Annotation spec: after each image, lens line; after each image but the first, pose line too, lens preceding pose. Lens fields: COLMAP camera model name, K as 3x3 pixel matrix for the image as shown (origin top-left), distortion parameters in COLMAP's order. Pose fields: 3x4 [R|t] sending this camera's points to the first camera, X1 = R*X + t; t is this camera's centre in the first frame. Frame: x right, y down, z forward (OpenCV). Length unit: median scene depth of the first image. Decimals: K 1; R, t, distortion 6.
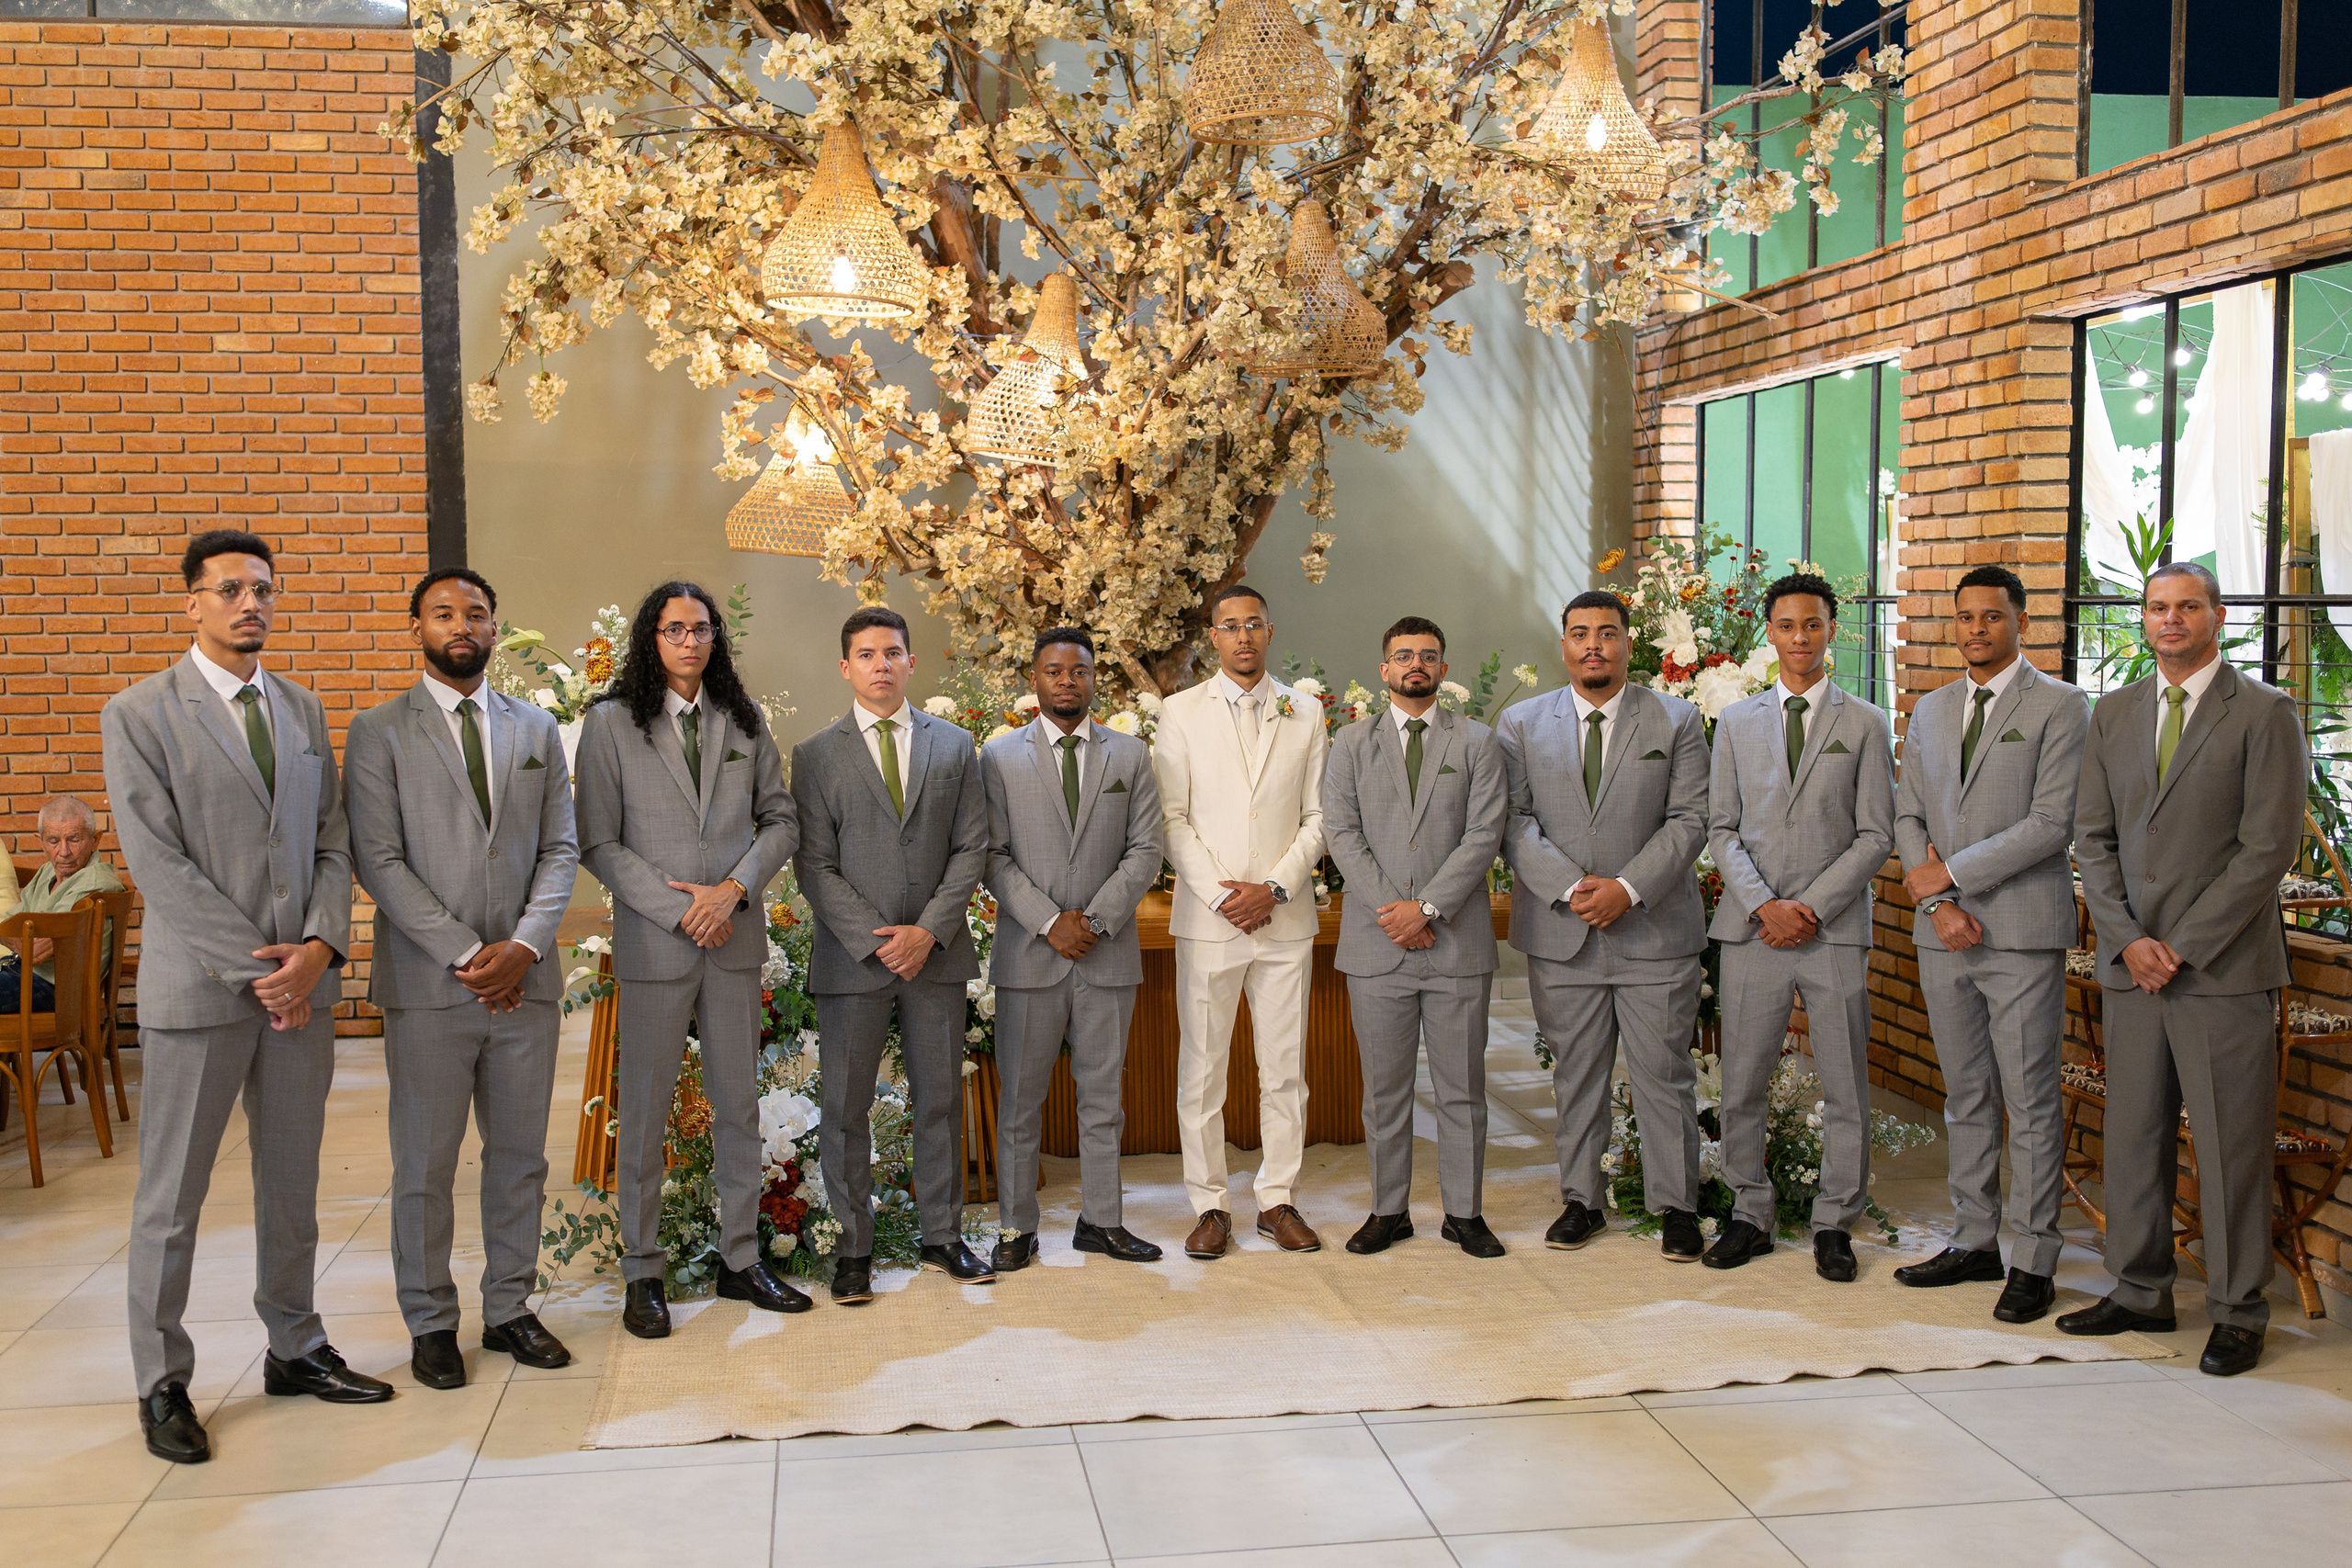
lens RADIAL K [[2378.8, 0, 1151.3], [0, 2378.8, 783.6], [0, 0, 1]] dist [-0.012807, 0.005315]
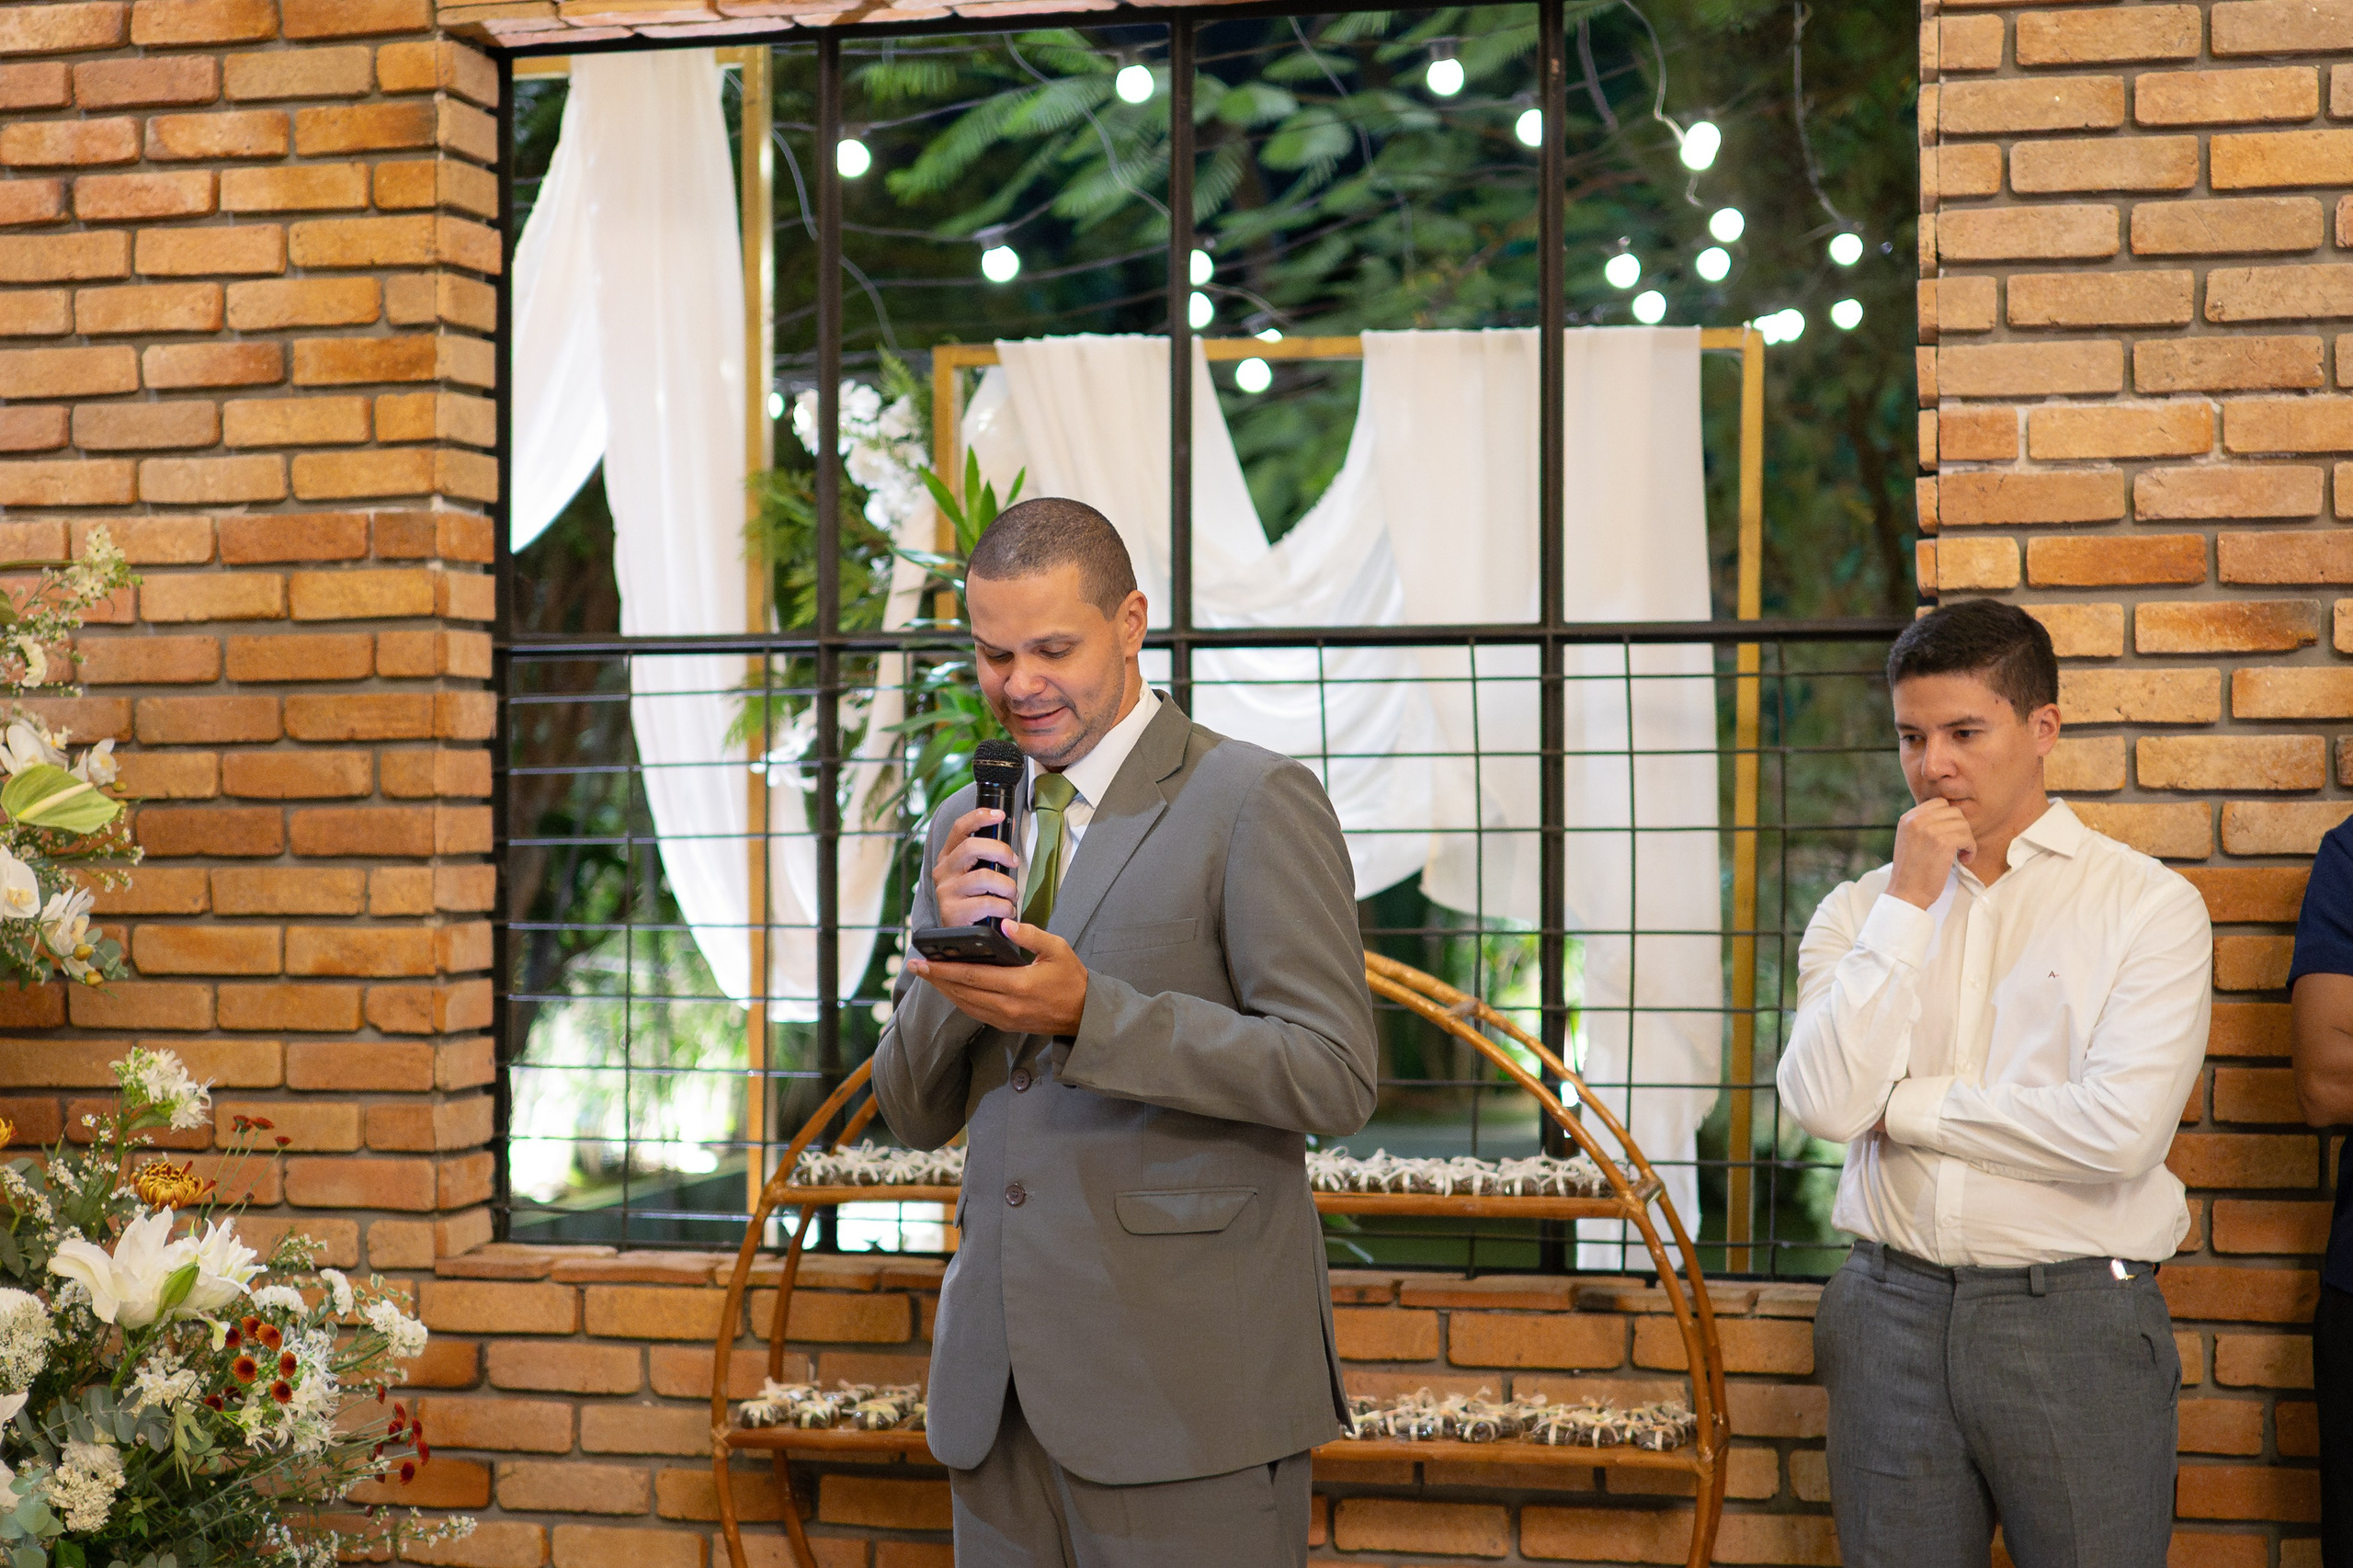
lens RADIAL K [[3610.8, 0, 1184.5], [0, 3610.8, 788.5], [0, 0, 1]] dist [-0.007010, -0.002203]
pose [[0.365380, 0.012943, 0.930768, -0.192381], [0.070957, 0.996607, -0.041713, -0.008634], [-0.928150, 0.081286, 0.363222, 0.528446]]
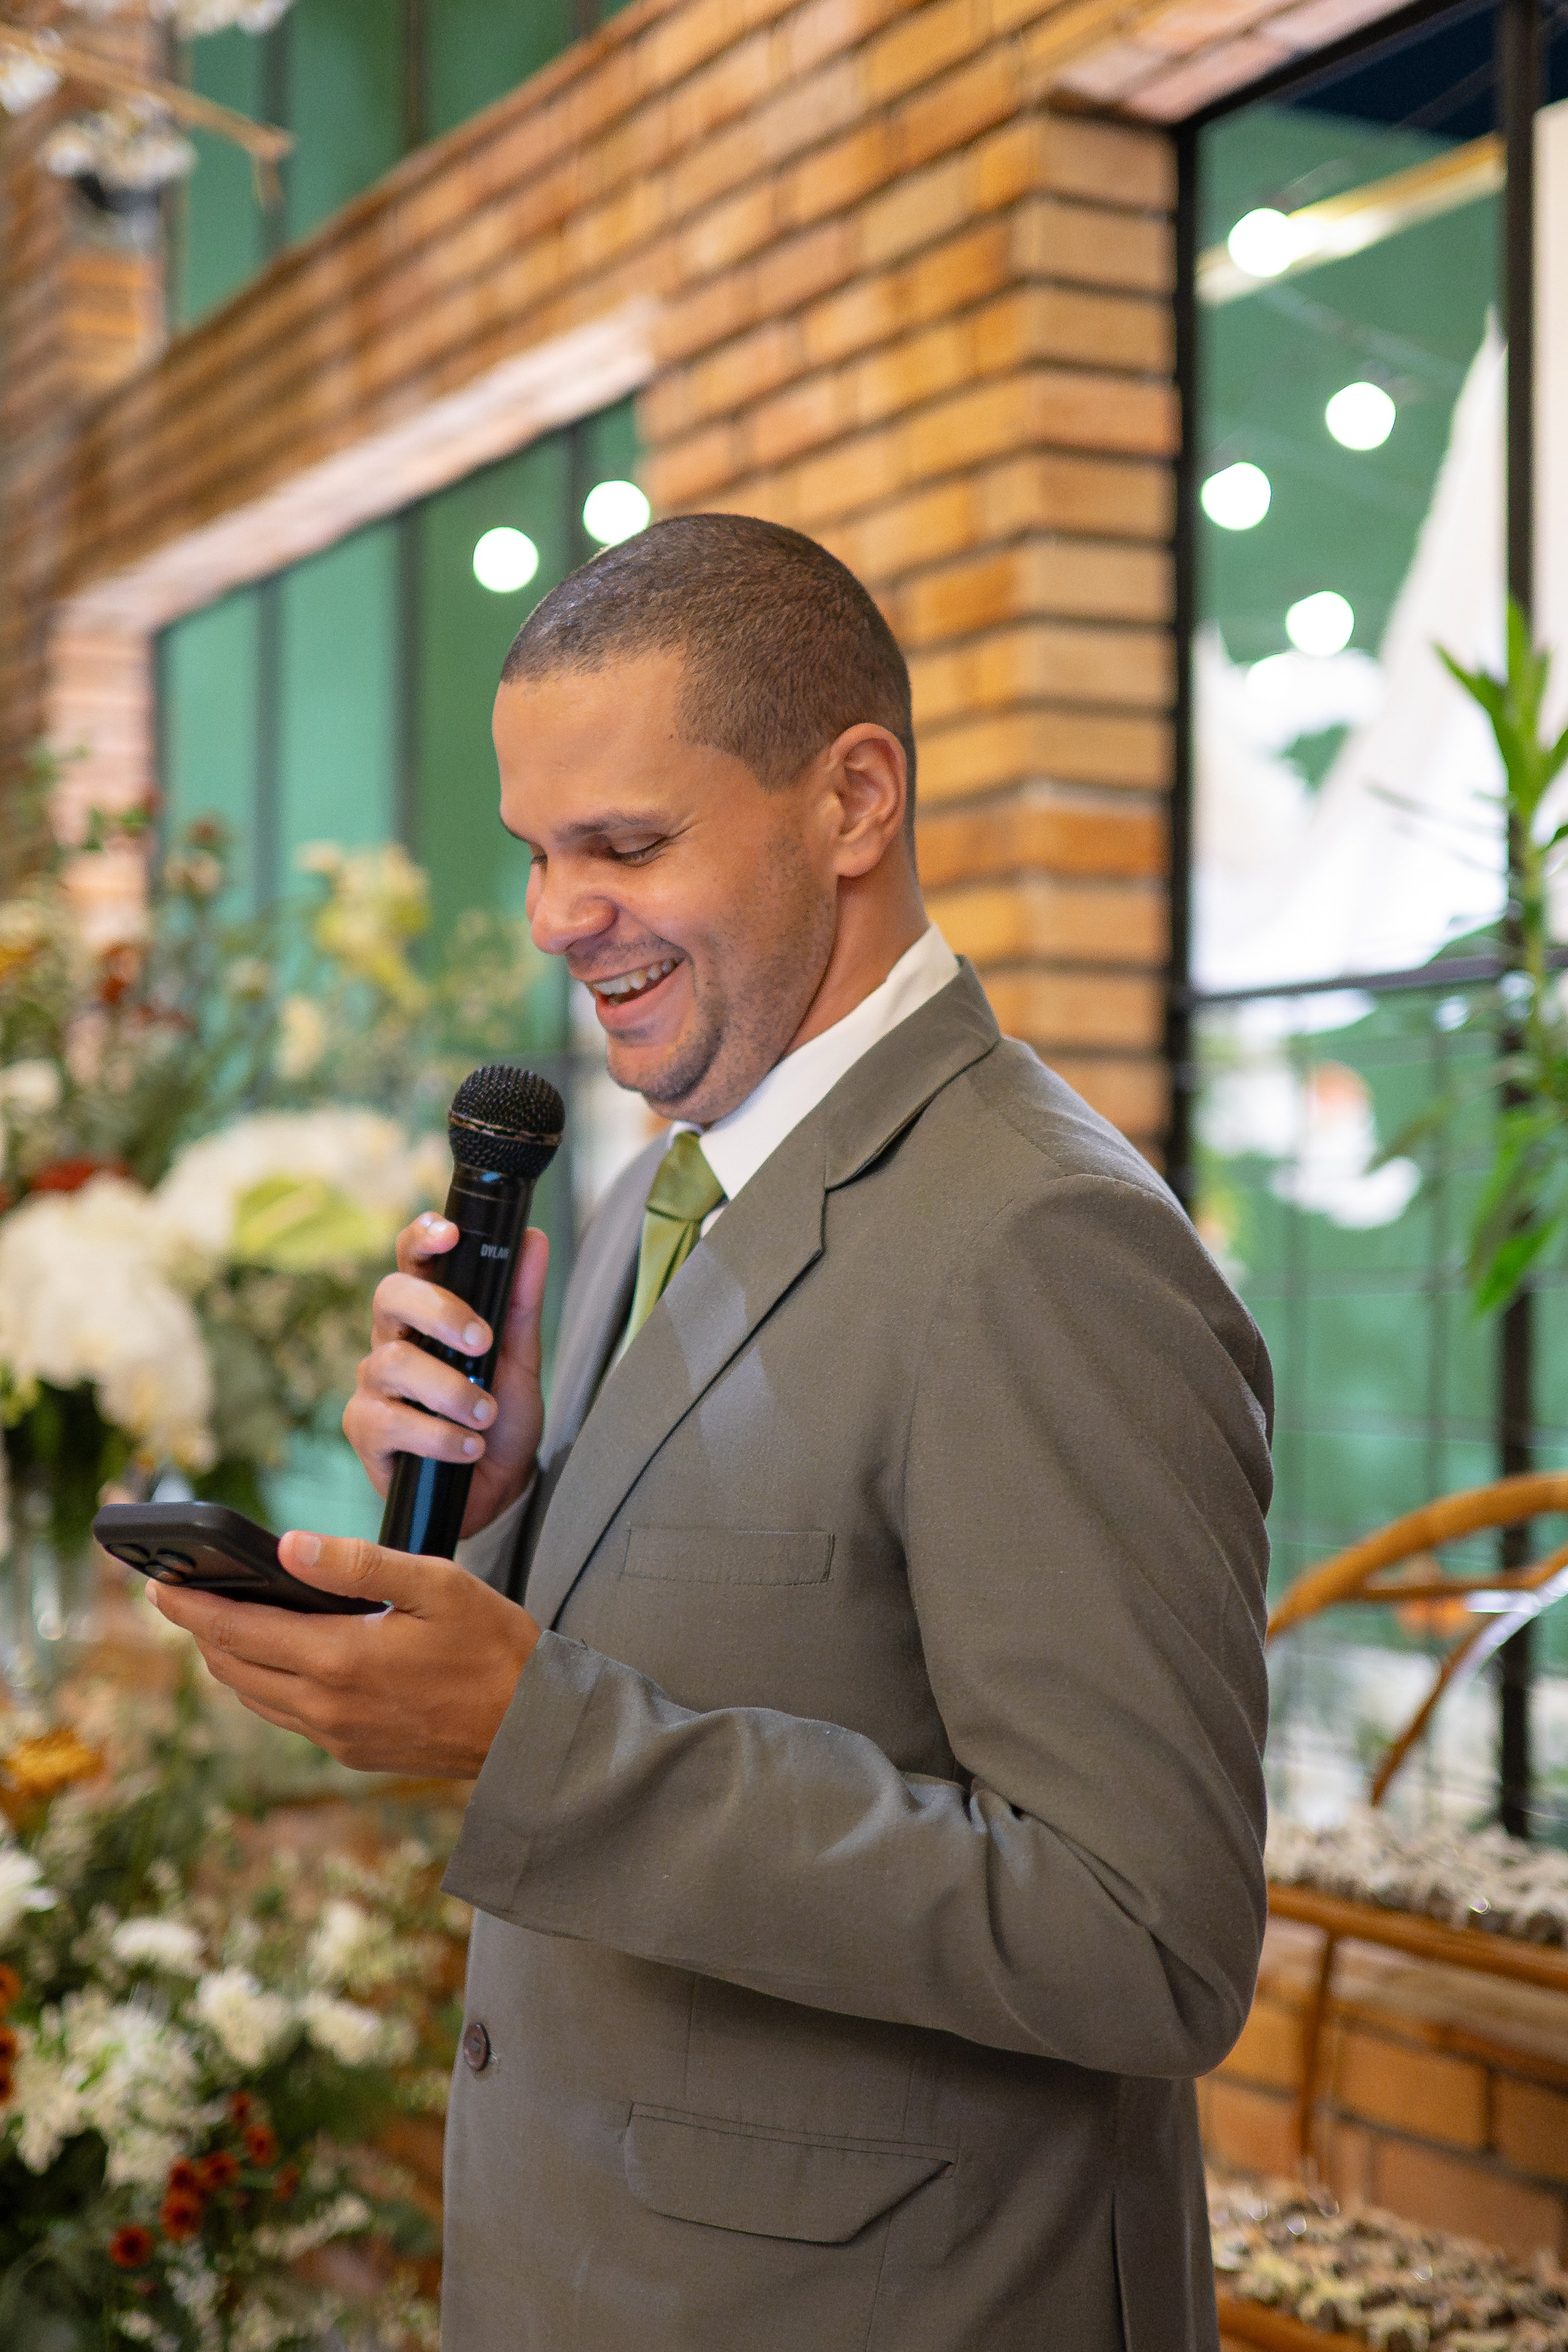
lens RADIAL K [[3609.3, 0, 784.0], [0, 3609.3, 1176.0], [0, 0, 1]] dist [-0.007010, -0.002203]
pose [[0.938116, 0.022004, 0.345622, 0.147108], [0.014872, 0.994499, -0.103681, -0.004052], [-0.346003, 0.102405, 0.932628, 0.488382]]
